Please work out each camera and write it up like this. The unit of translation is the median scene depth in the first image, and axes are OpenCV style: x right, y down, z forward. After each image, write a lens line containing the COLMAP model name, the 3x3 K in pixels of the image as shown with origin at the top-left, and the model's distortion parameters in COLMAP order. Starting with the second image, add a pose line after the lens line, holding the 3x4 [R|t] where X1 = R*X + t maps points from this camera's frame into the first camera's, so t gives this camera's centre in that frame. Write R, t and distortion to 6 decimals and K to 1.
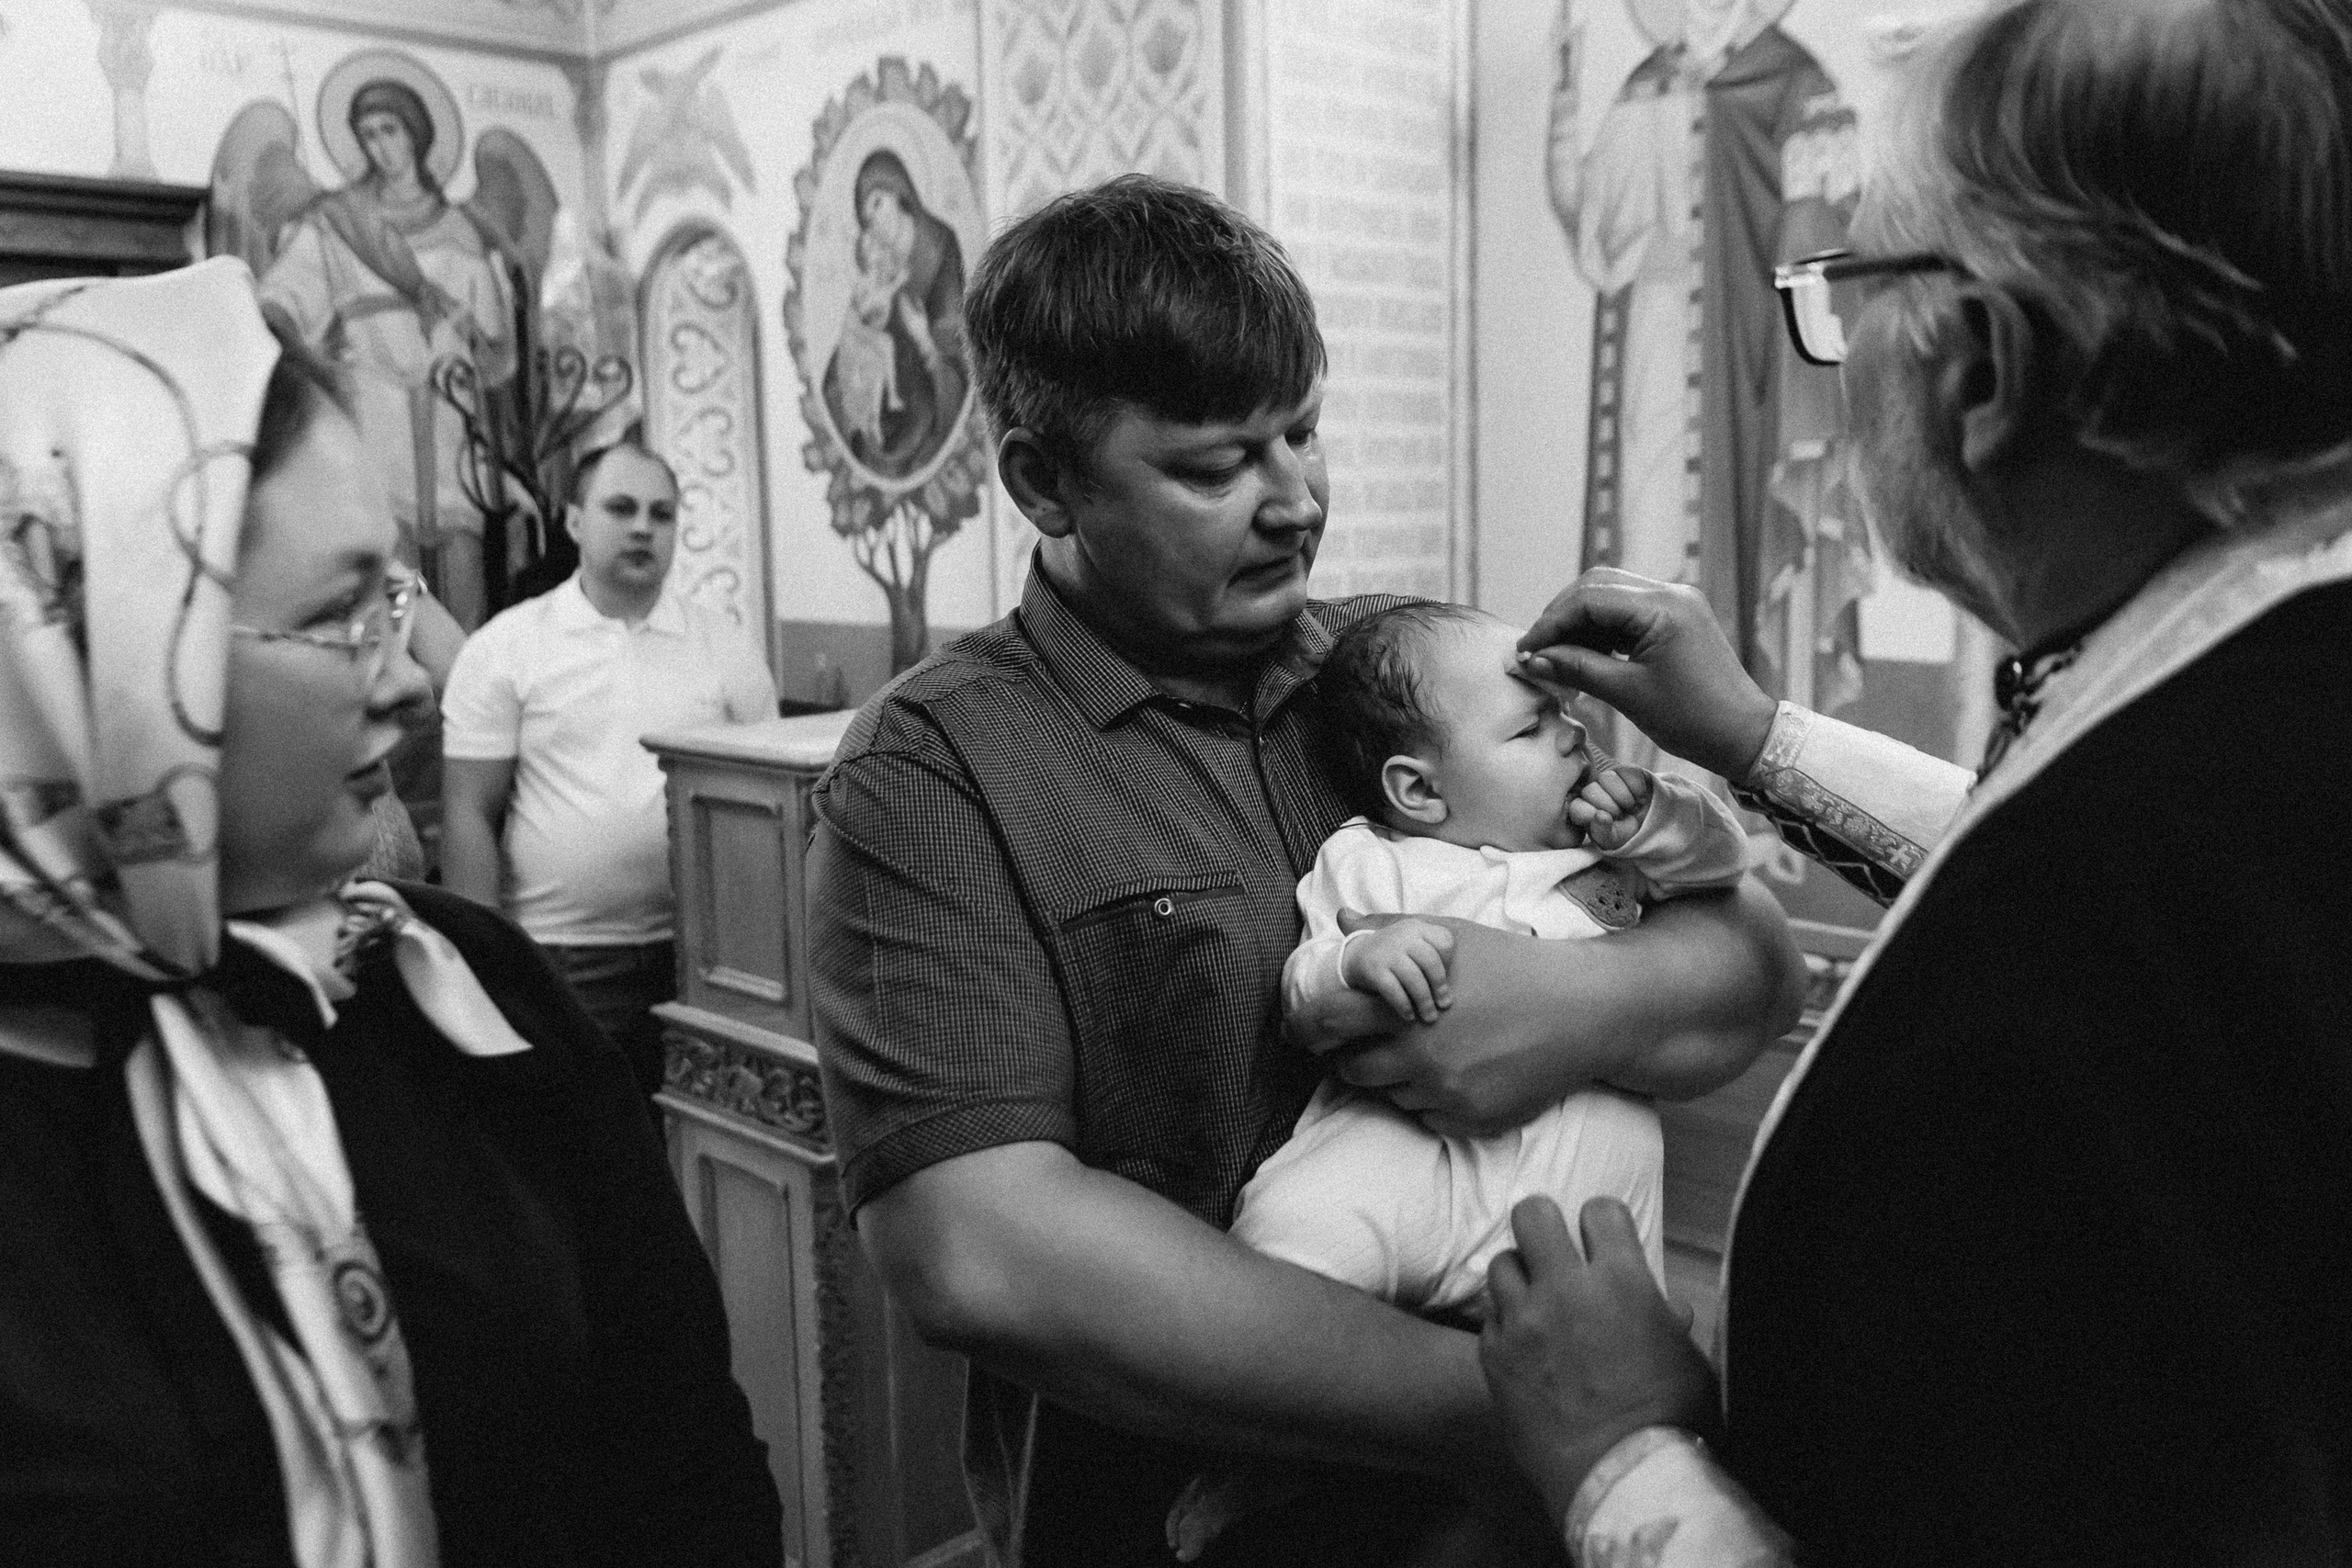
lens RADIAL K [[2025.4, 0, 1169.7], [0, 2025.4, 790.1], [0, 0, 1]] dist [-0.016575, 0.011112]
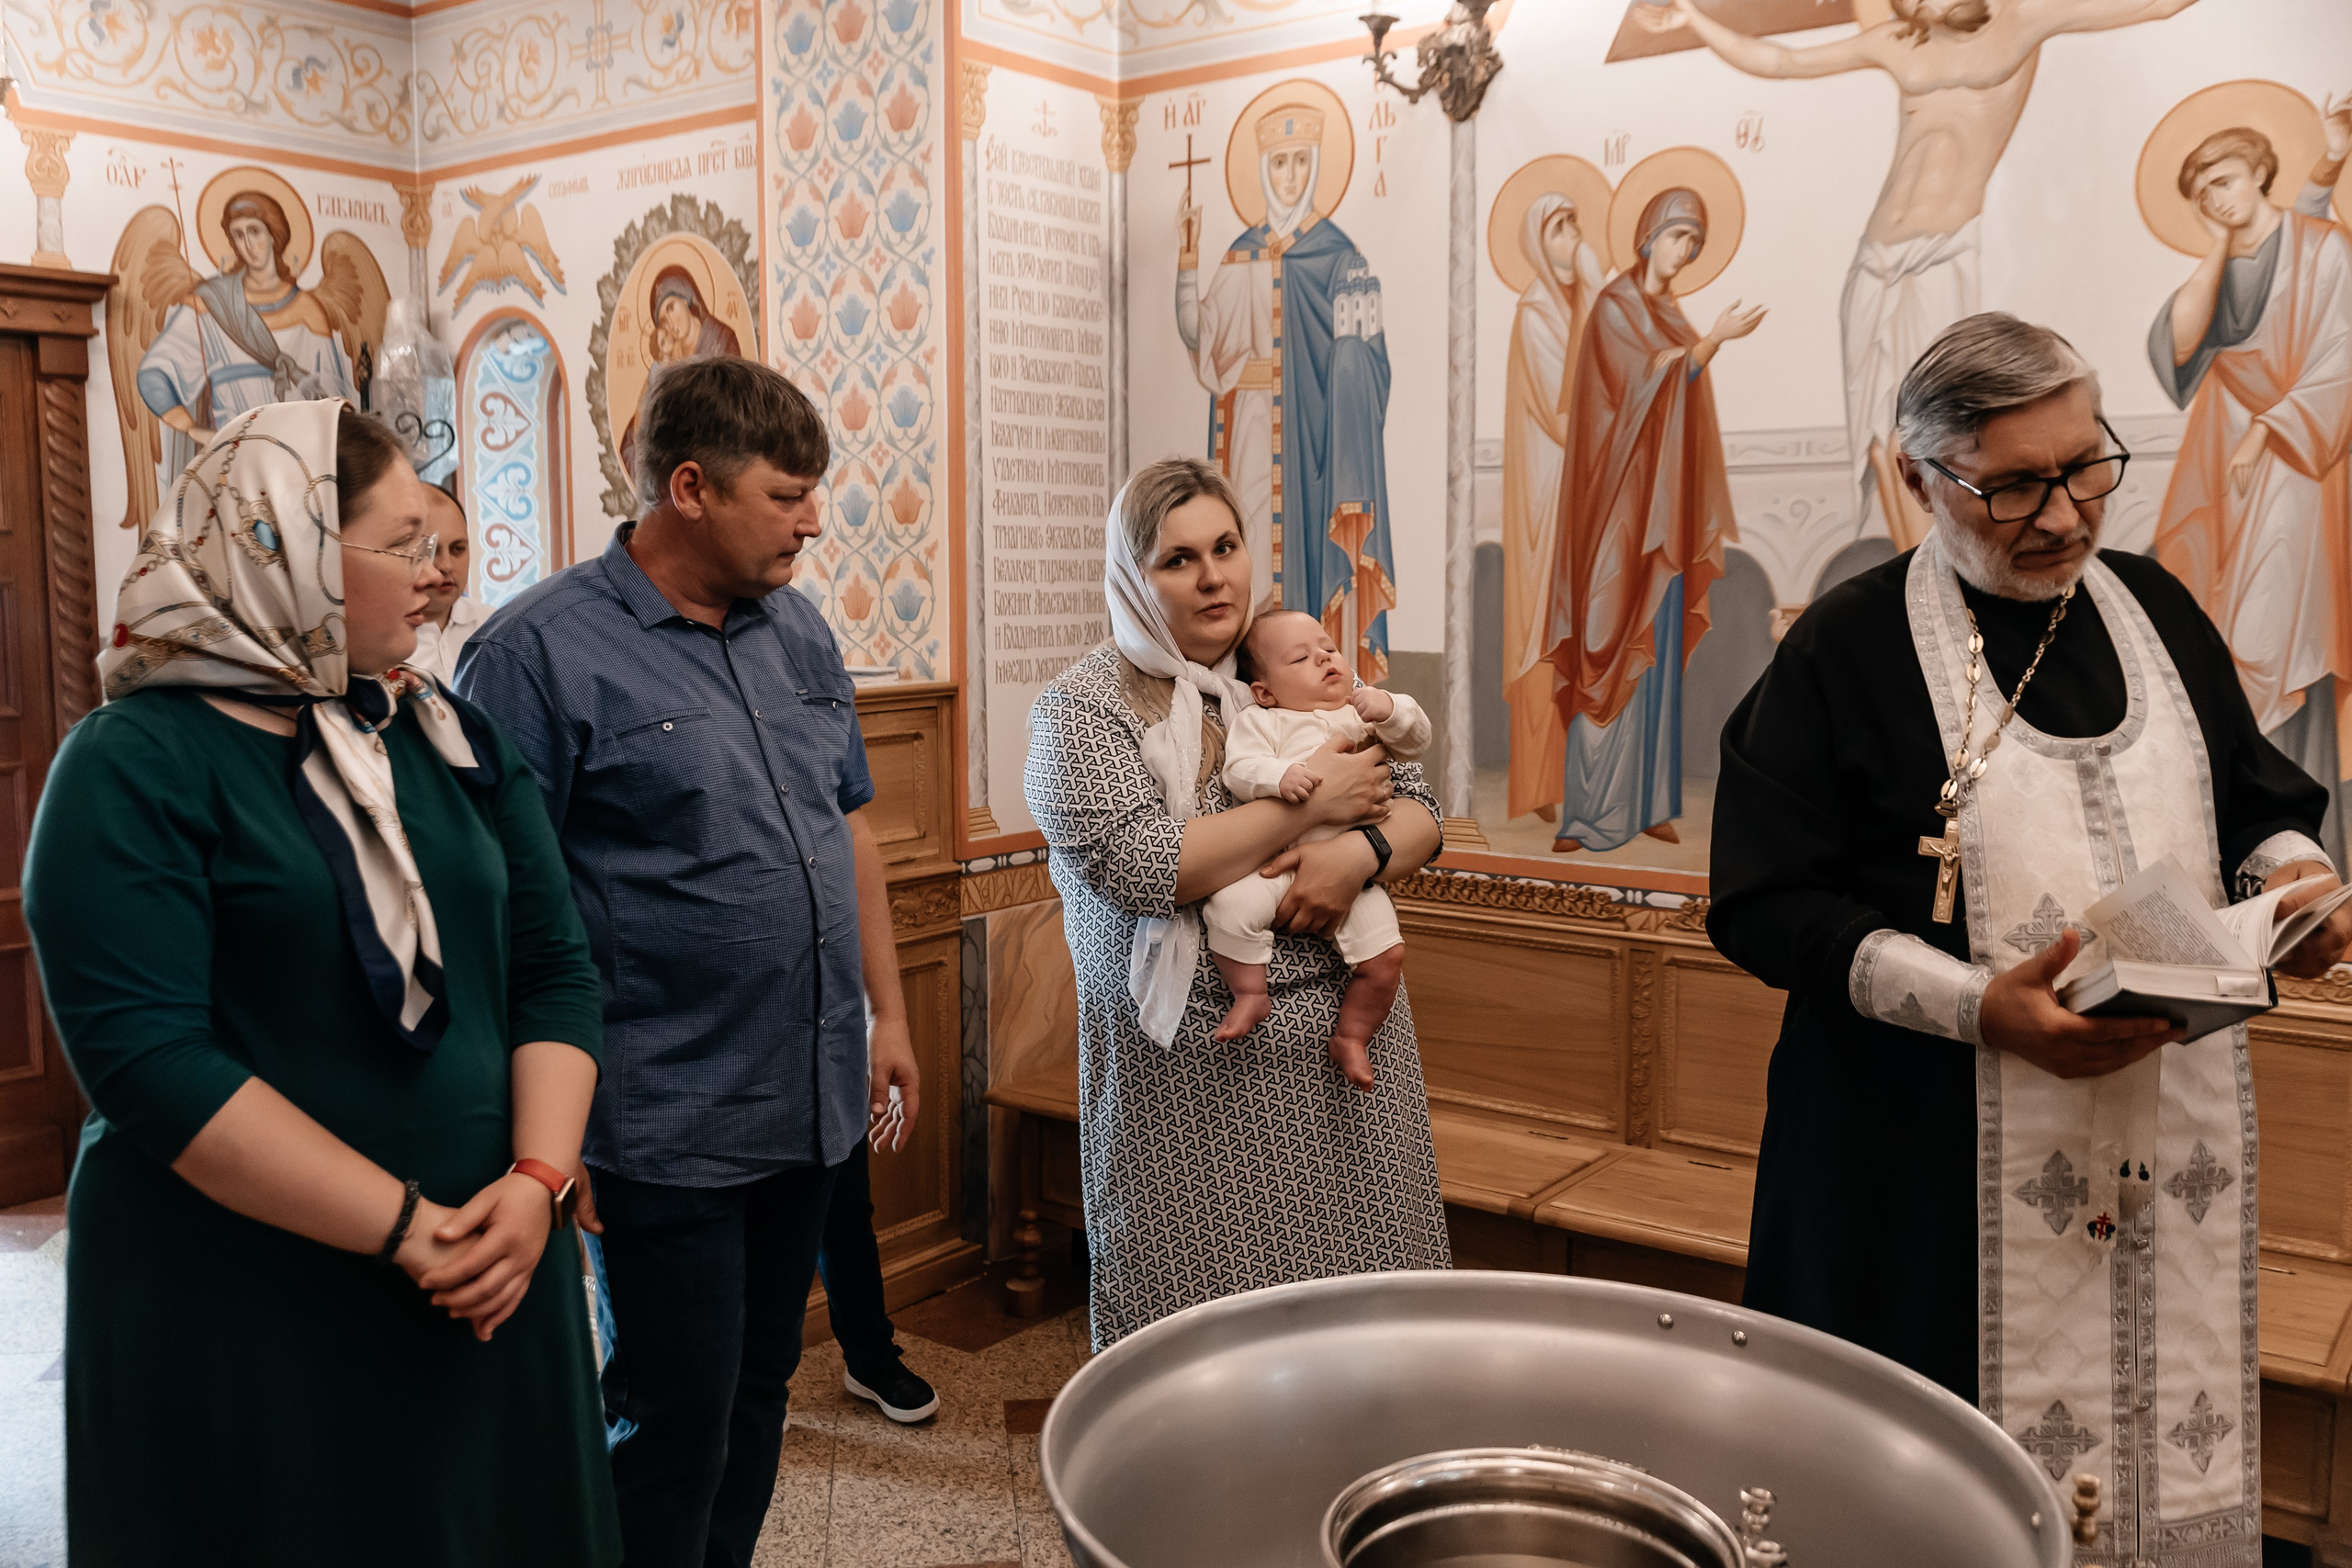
lens RADIAL K [[2025.4, 0, 1152.5], [0, 2025.4, 784.6], [0, 0, 1]] dist [-0.016575, 0.011112]
pose [[0.989309, -0.000116, 0.145838, -0.028733], [0.005158, 0.999402, -0.034195, 0.060040], [-0.145747, 0.034582, 0.988717, -0.312222]]
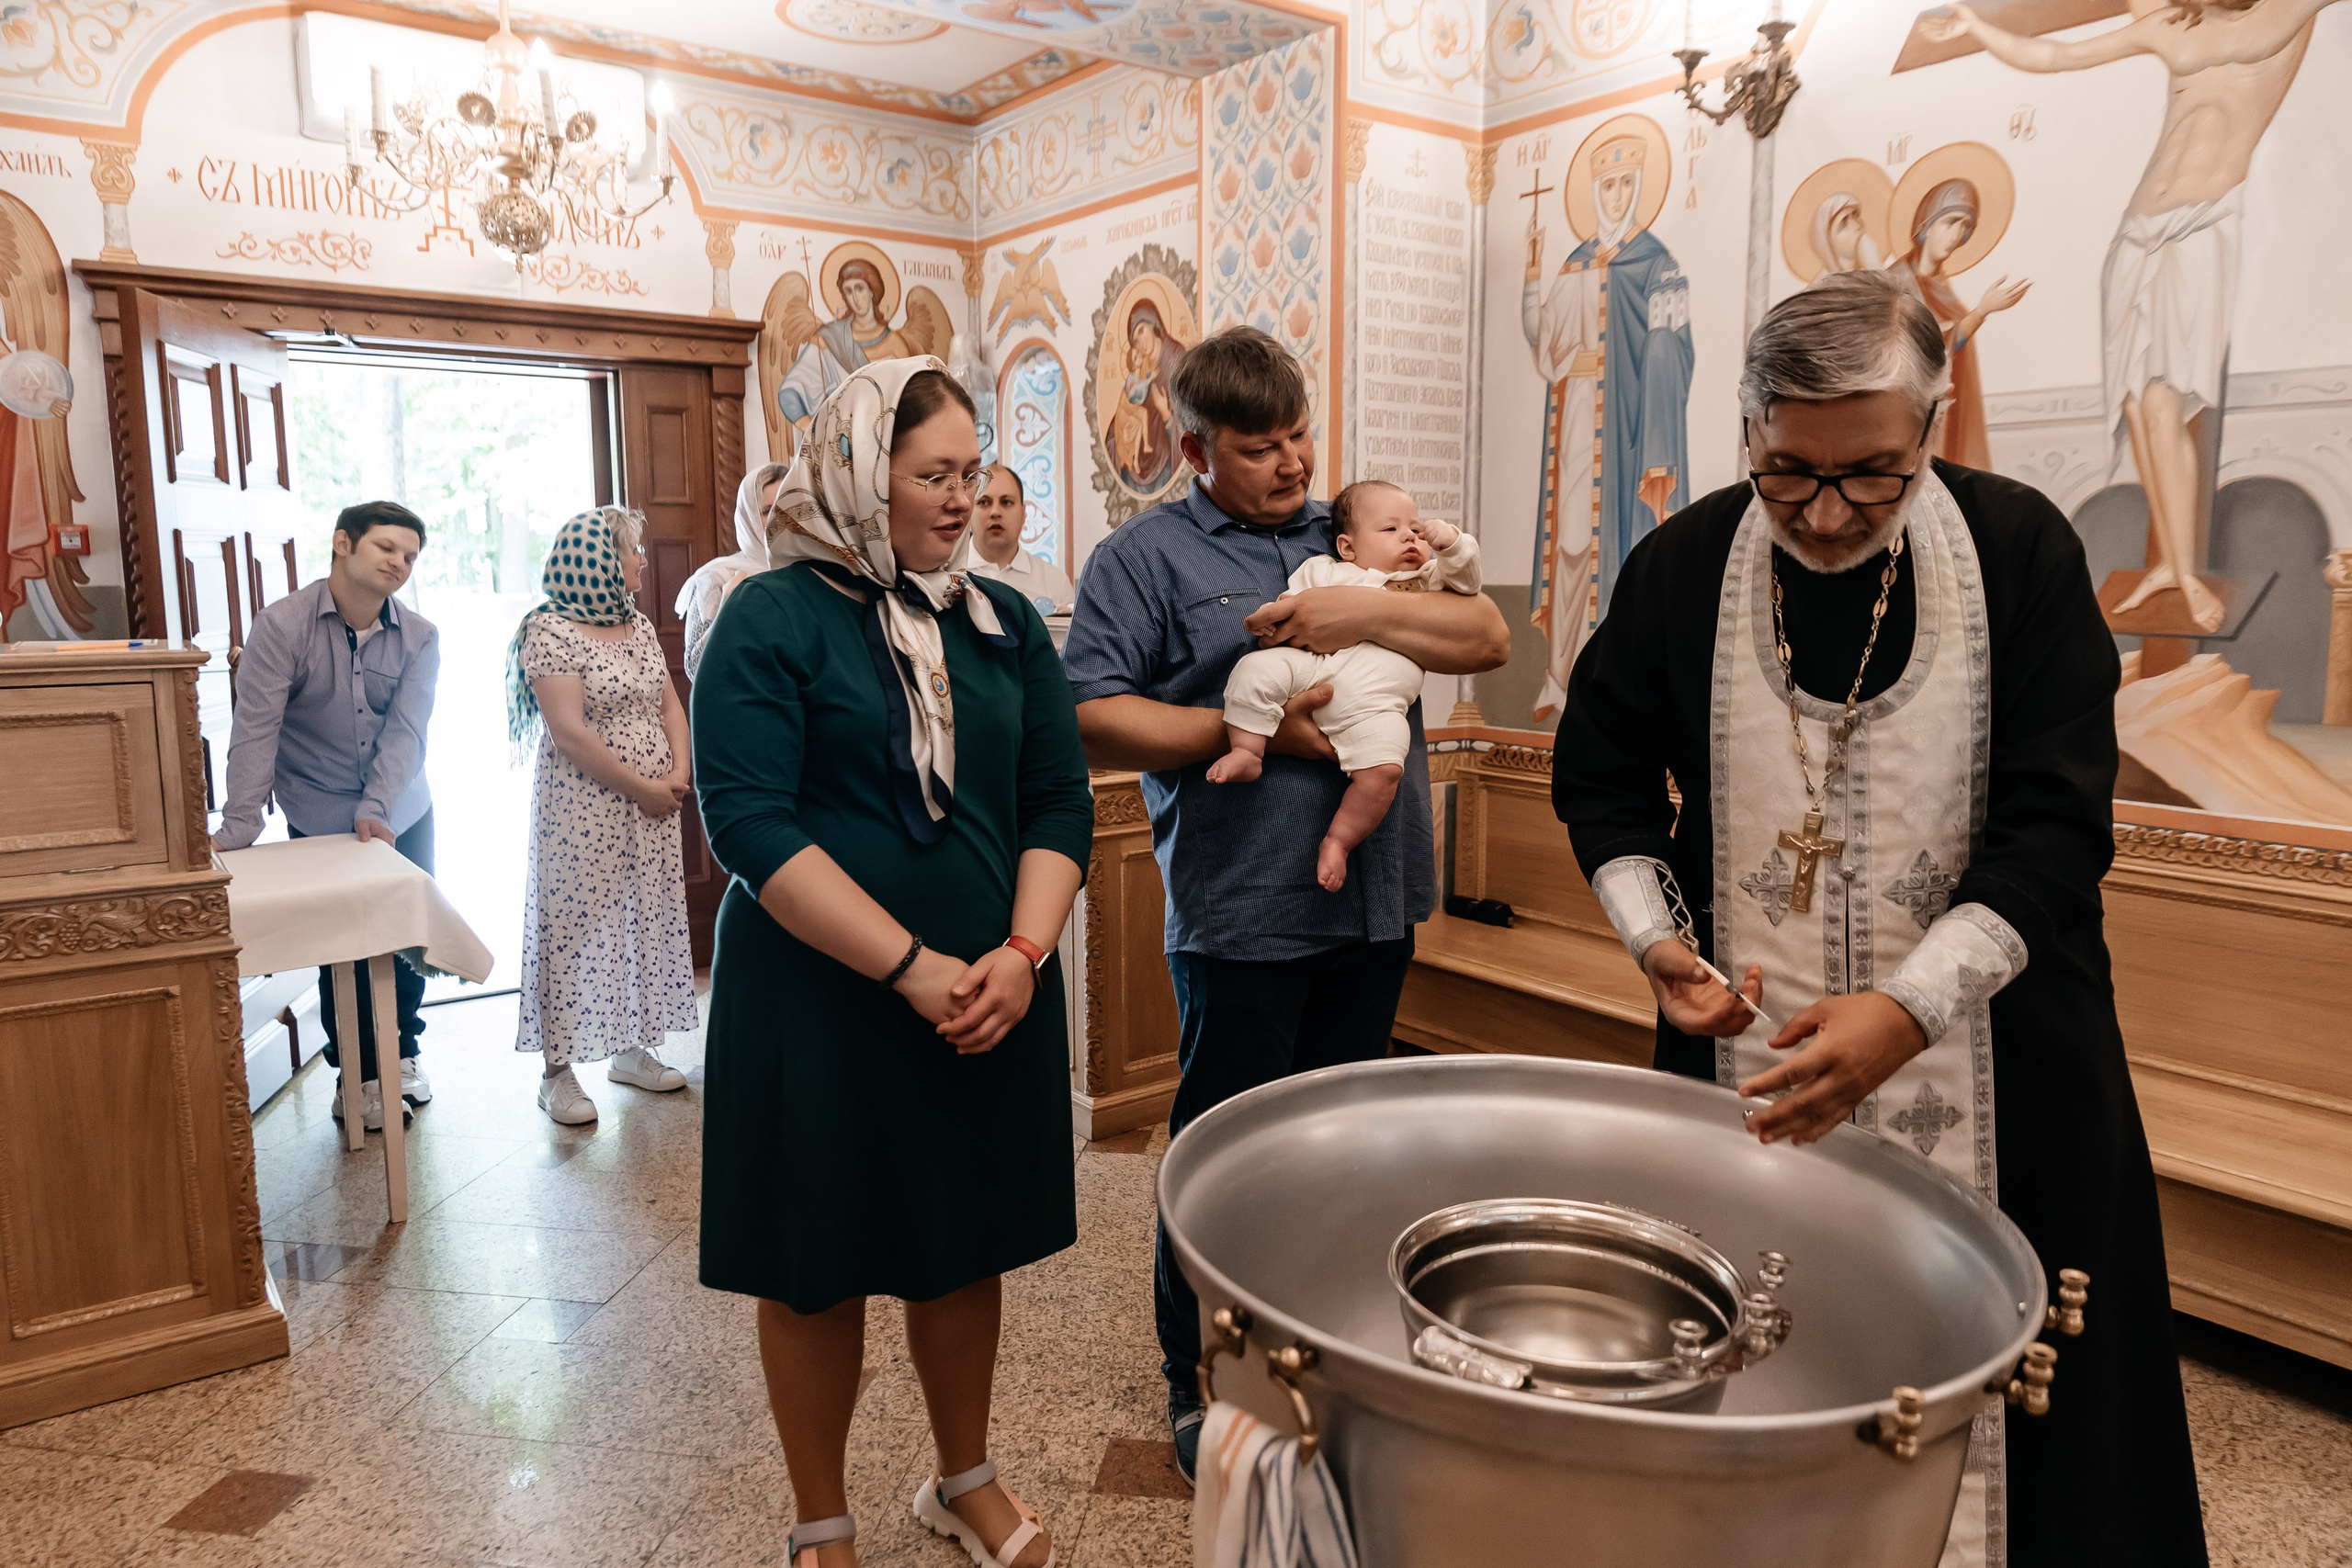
lens RADIAL K [[1553.9, 0, 1157.8], [0, 1553.9, 778.1], [0, 0, 1]] dist [-0.002030, 0.005097]
pose [[0.991072, 0.034094, -0.128892, 0.052083], [-0.033826, 0.999419, 0.004268, 0.081181], [0.128962, 0.000130, 0.991649, -0.300735]]
